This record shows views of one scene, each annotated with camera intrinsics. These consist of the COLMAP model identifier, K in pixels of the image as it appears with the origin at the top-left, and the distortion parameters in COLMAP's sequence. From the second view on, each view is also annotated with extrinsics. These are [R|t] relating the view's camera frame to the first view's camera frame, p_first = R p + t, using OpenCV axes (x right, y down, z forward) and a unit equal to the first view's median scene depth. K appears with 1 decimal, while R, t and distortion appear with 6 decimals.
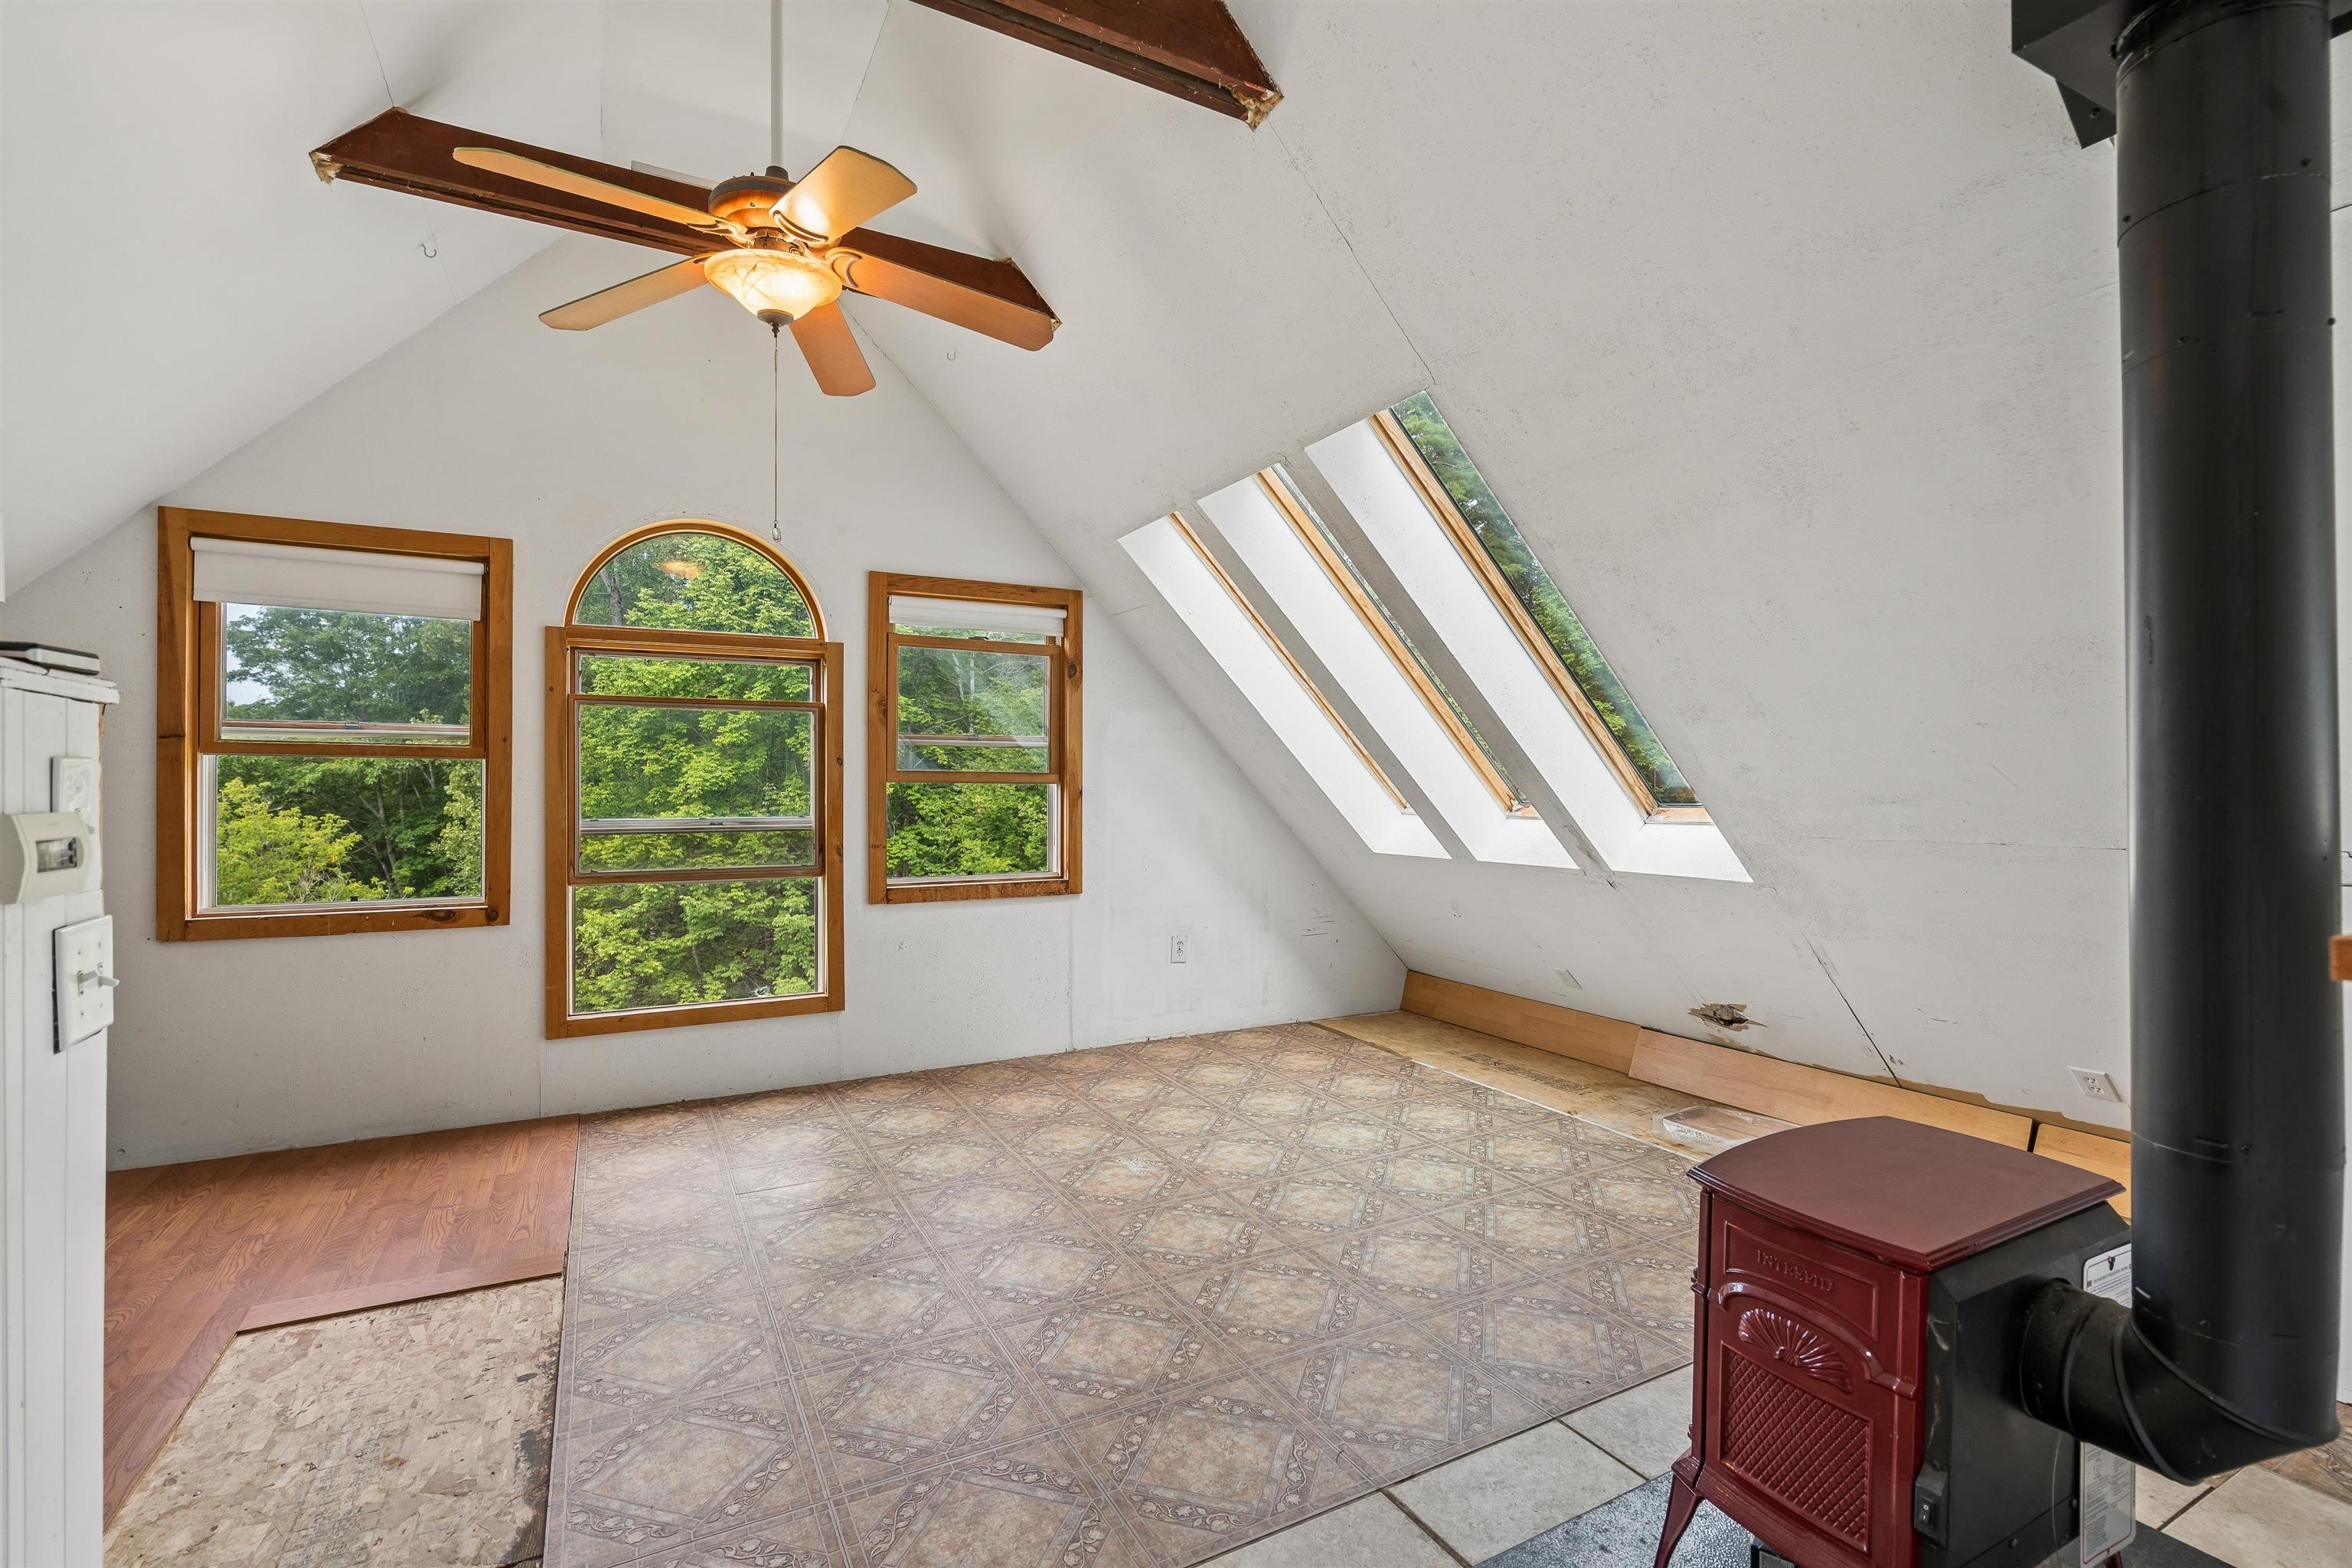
lens RADIAL K [[1070.2, 0, 1184.9], [0, 1070.2, 780.6], [0, 0, 1]] dist [0.000263, 0.001930]
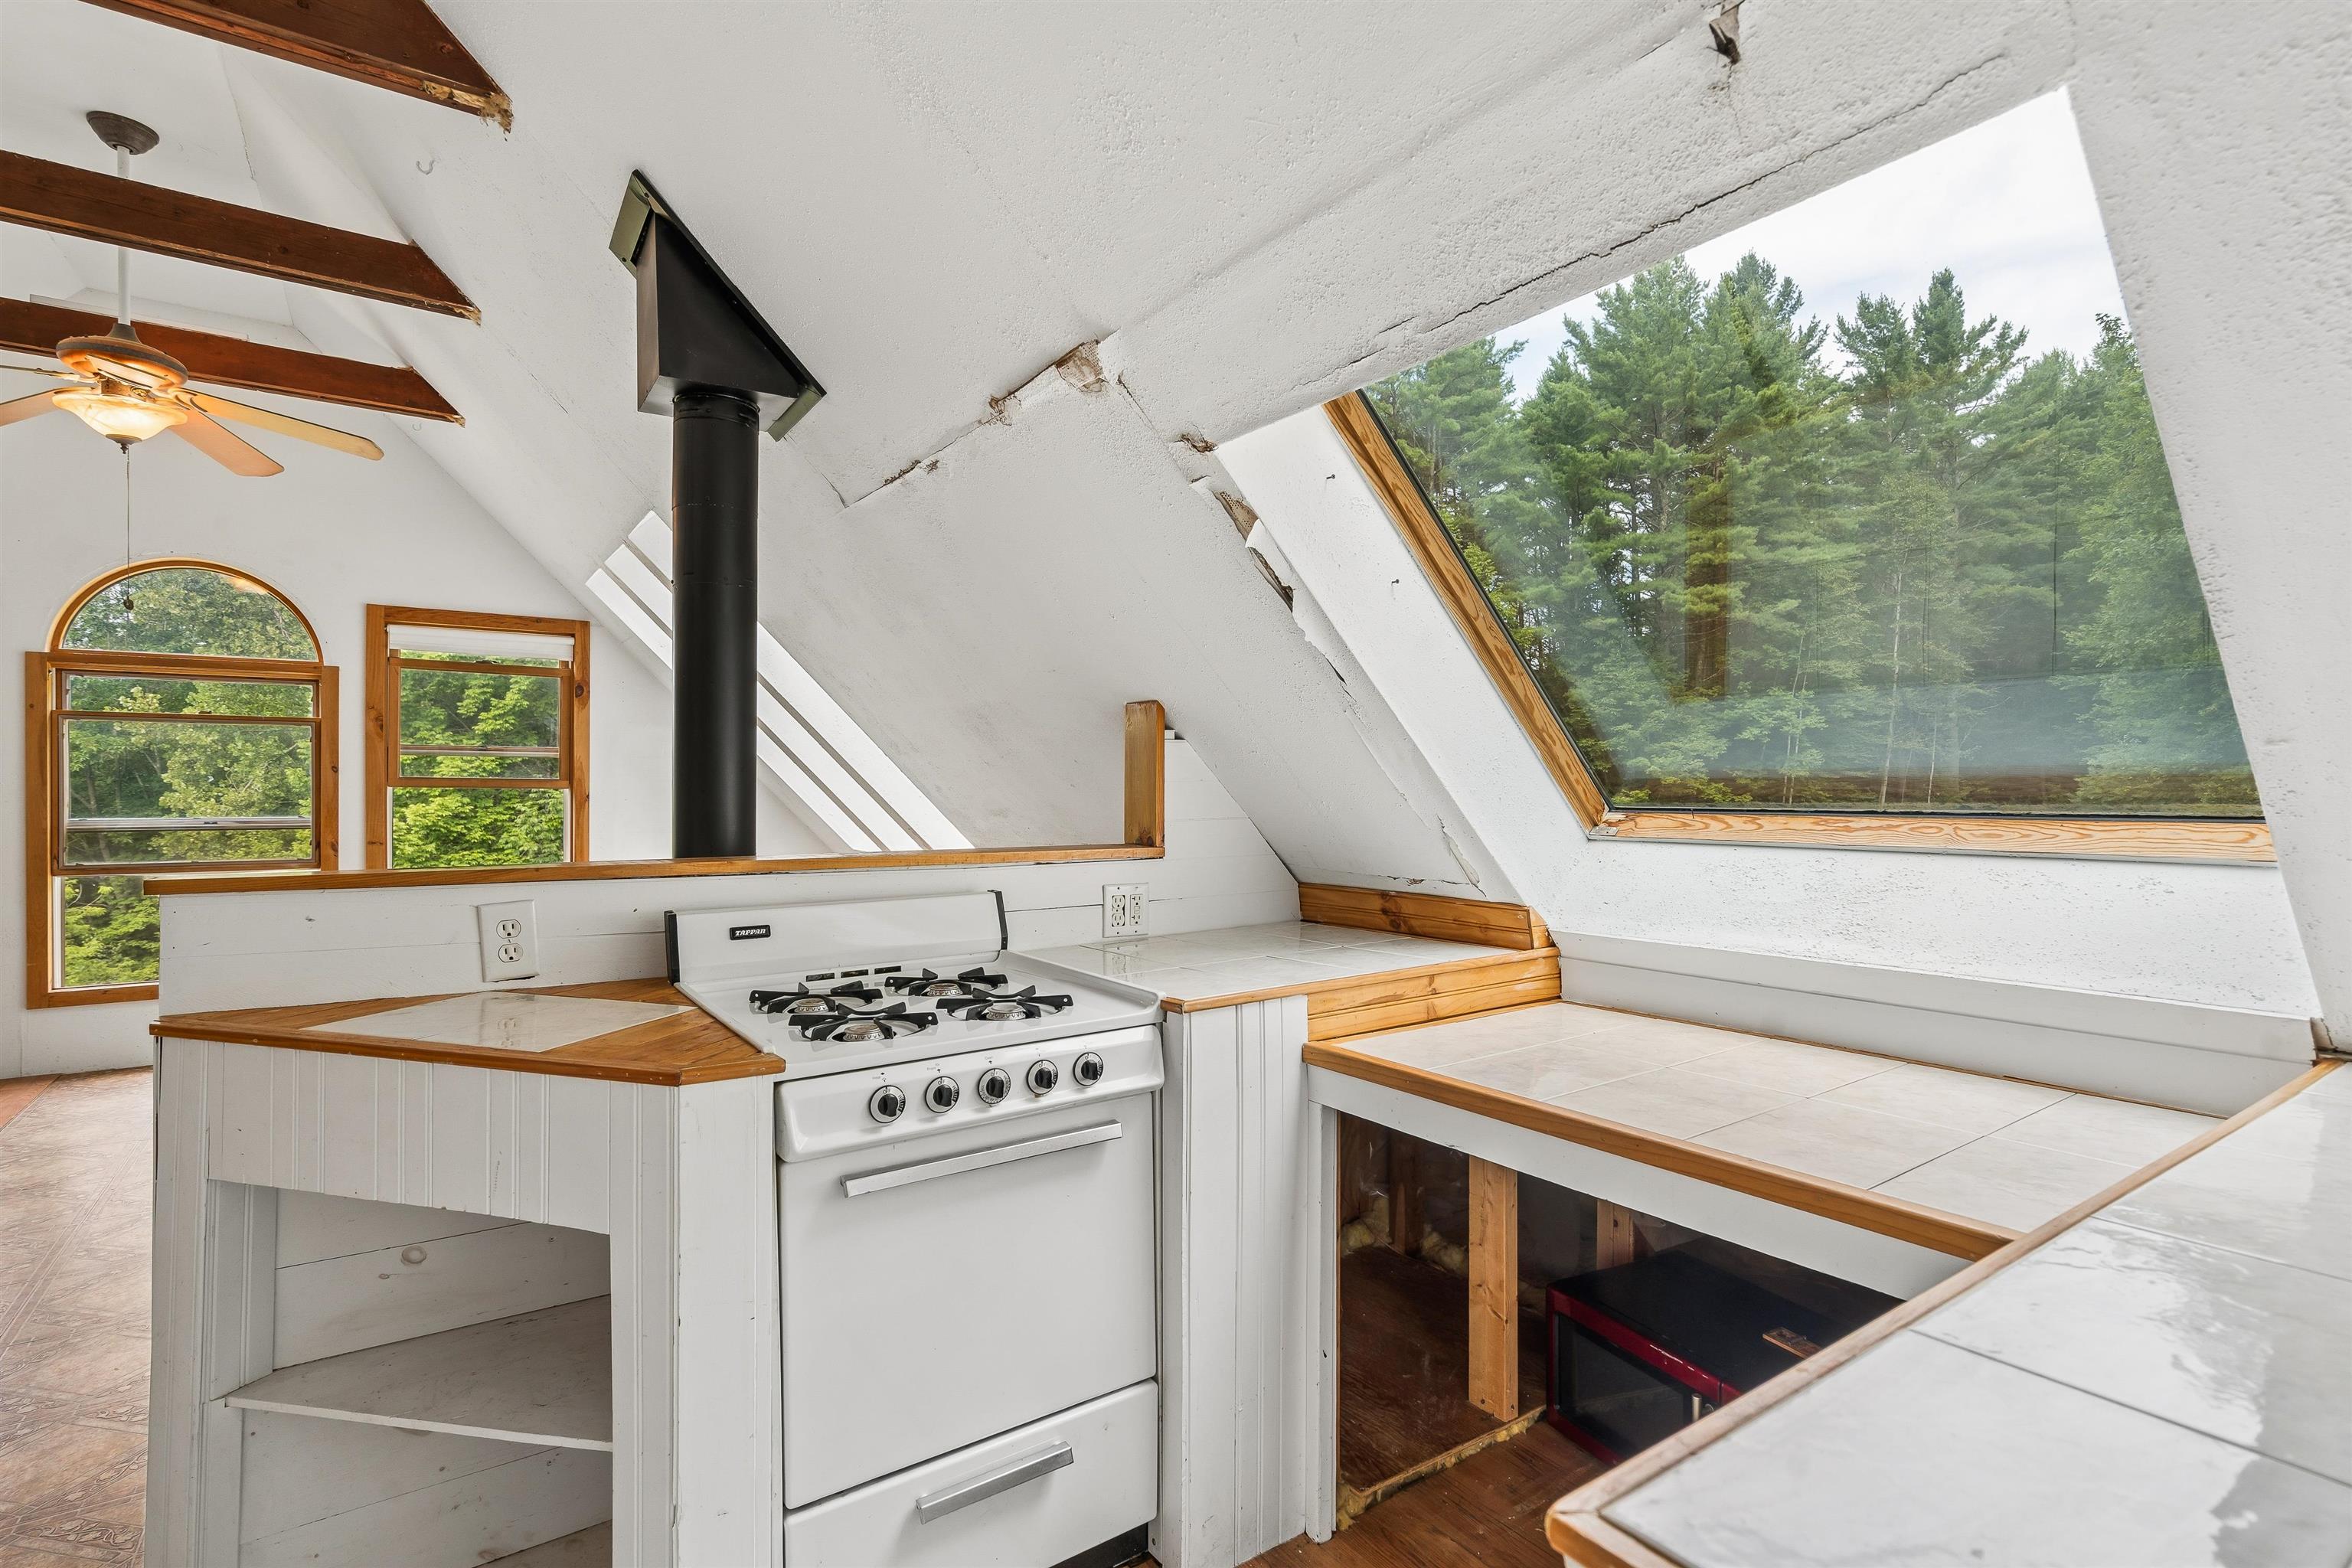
lens RADIAL K [[1143.1, 0, 1178.6], [0, 1143.1, 786.8], [0, 0, 1]] dist [0.011089, -0.000446]
pose [[0.995365, 0.007407, 0.095882, 0.417006], [-0.008599, 0.999891, 0.012023, -0.019821], [-0.095782, -0.012792, 0.995320, -0.288292]]
